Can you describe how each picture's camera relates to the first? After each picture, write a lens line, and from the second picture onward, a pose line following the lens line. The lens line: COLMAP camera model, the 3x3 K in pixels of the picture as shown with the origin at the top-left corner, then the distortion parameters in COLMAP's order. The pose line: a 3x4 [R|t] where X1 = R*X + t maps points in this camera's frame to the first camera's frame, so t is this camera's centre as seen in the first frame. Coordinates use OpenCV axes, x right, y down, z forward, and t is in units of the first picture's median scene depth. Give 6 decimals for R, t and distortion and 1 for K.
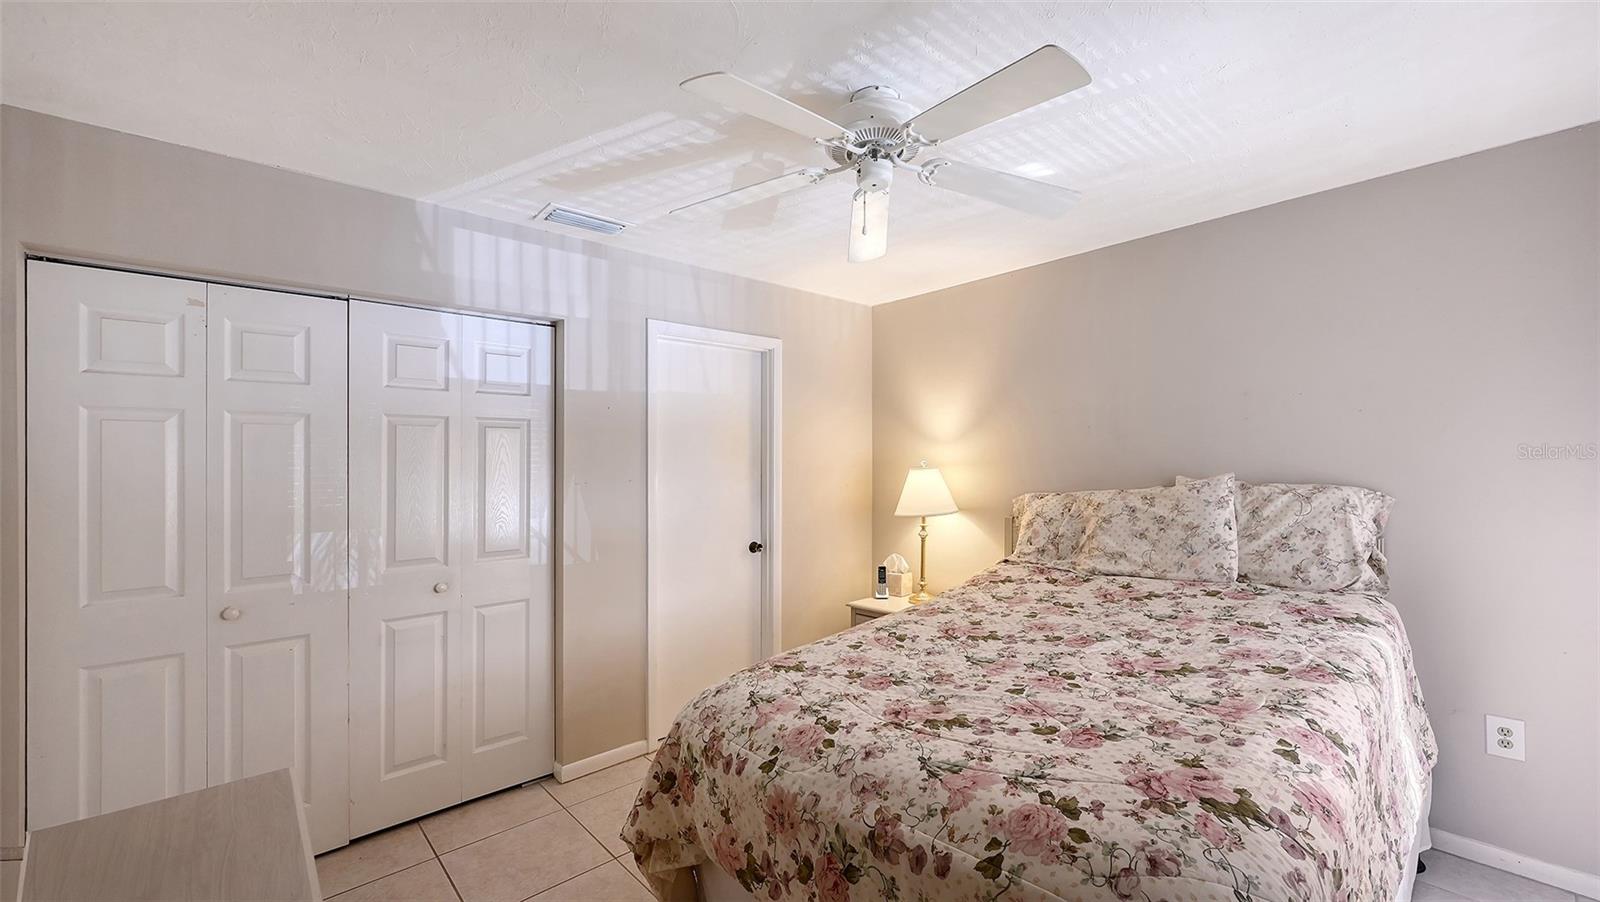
lens RADIAL K [[649.3, 0, 794.3], [0, 649.3, 465.2], [0, 0, 1]] dist [0.001243, 0.000113]
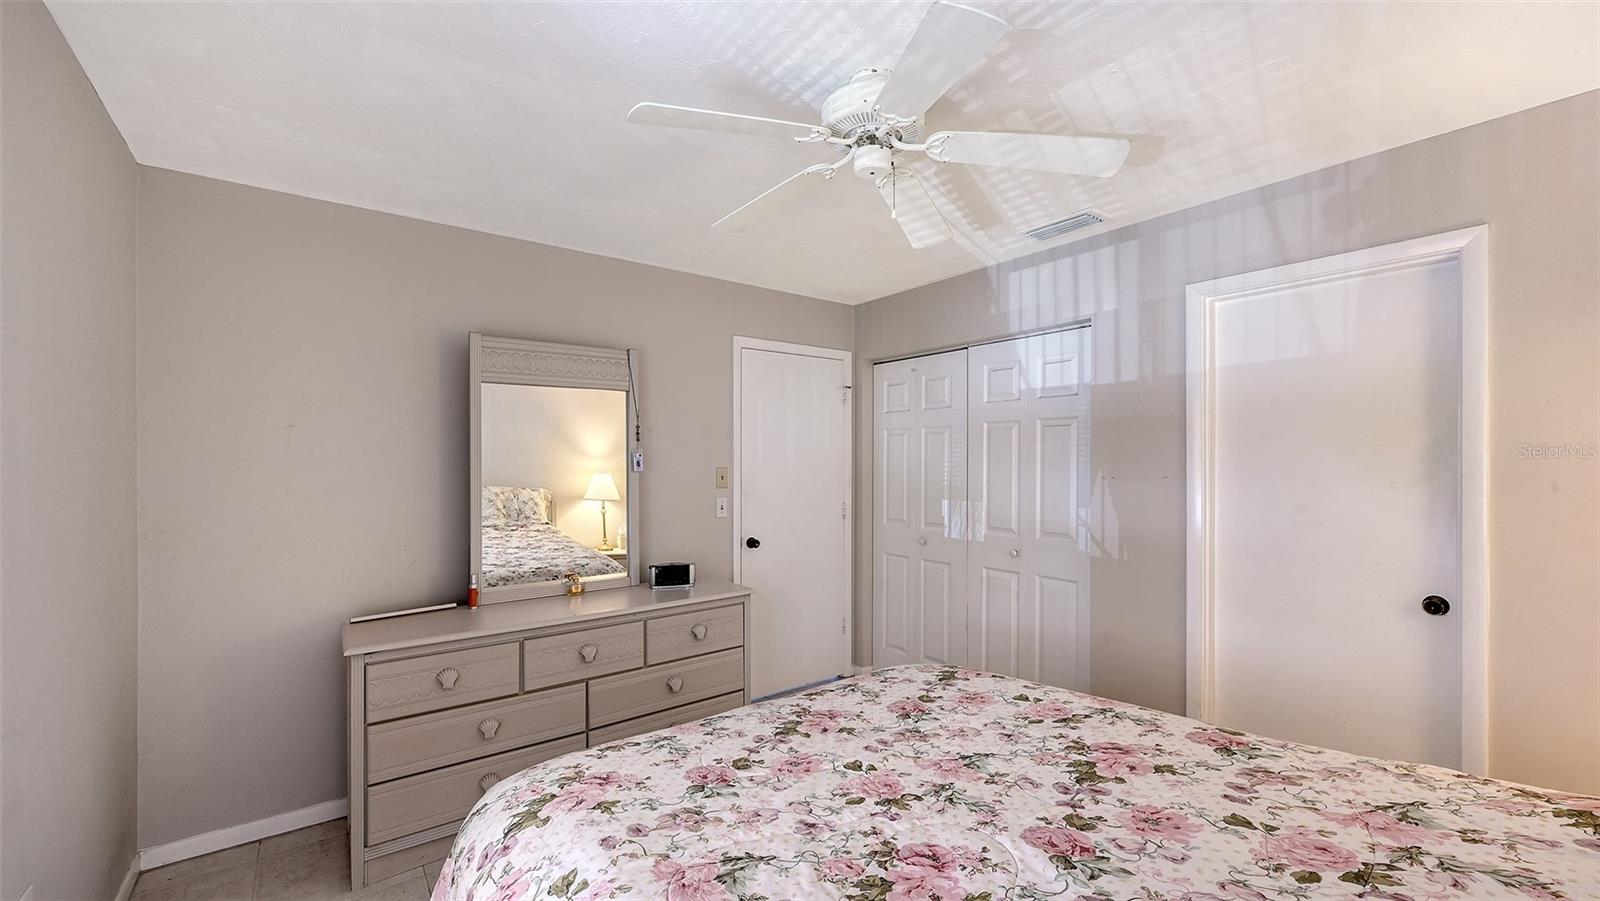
lens RADIAL K [[622.6, 0, 800.0], [0, 622.6, 450.5], [0, 0, 1]] dist [0.000775, 0.000098]
pose [[-0.076140, -0.002803, -0.997093, 0.893346], [0.003178, 0.999990, -0.003053, -0.016847], [0.997092, -0.003401, -0.076130, 0.823875]]
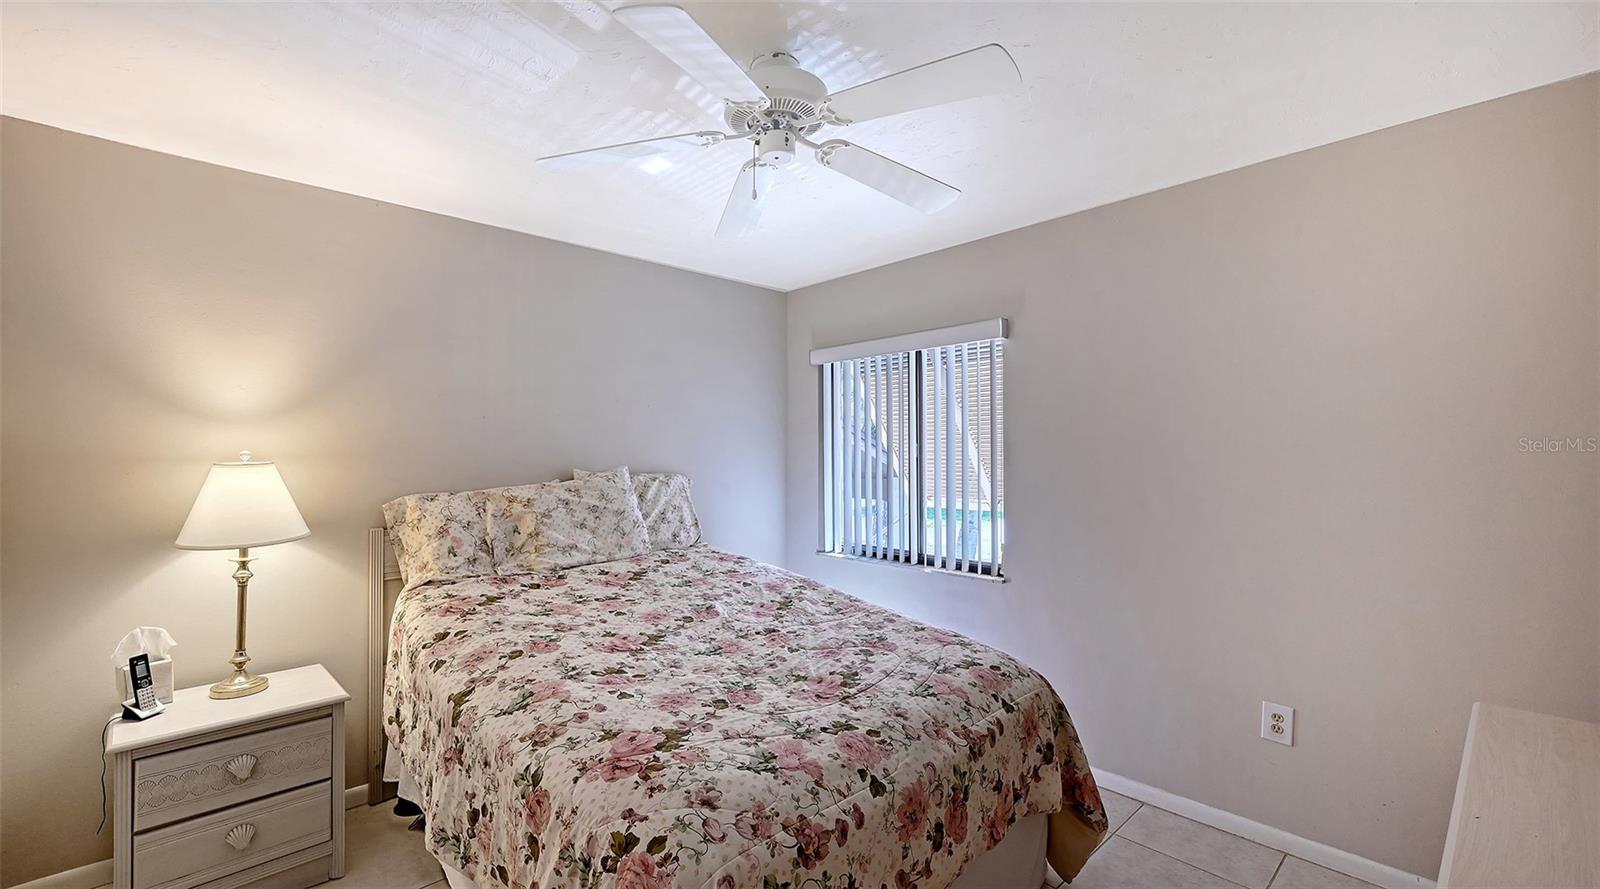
lens RADIAL K [[685.2, 0, 800.0], [0, 685.2, 444.5], [0, 0, 1]] dist [-0.000065, 0.000013]
pose [[-0.043358, 0.027231, 0.998688, -0.750753], [0.003365, 0.999627, -0.027111, 0.009112], [-0.999054, 0.002185, -0.043434, 0.862230]]
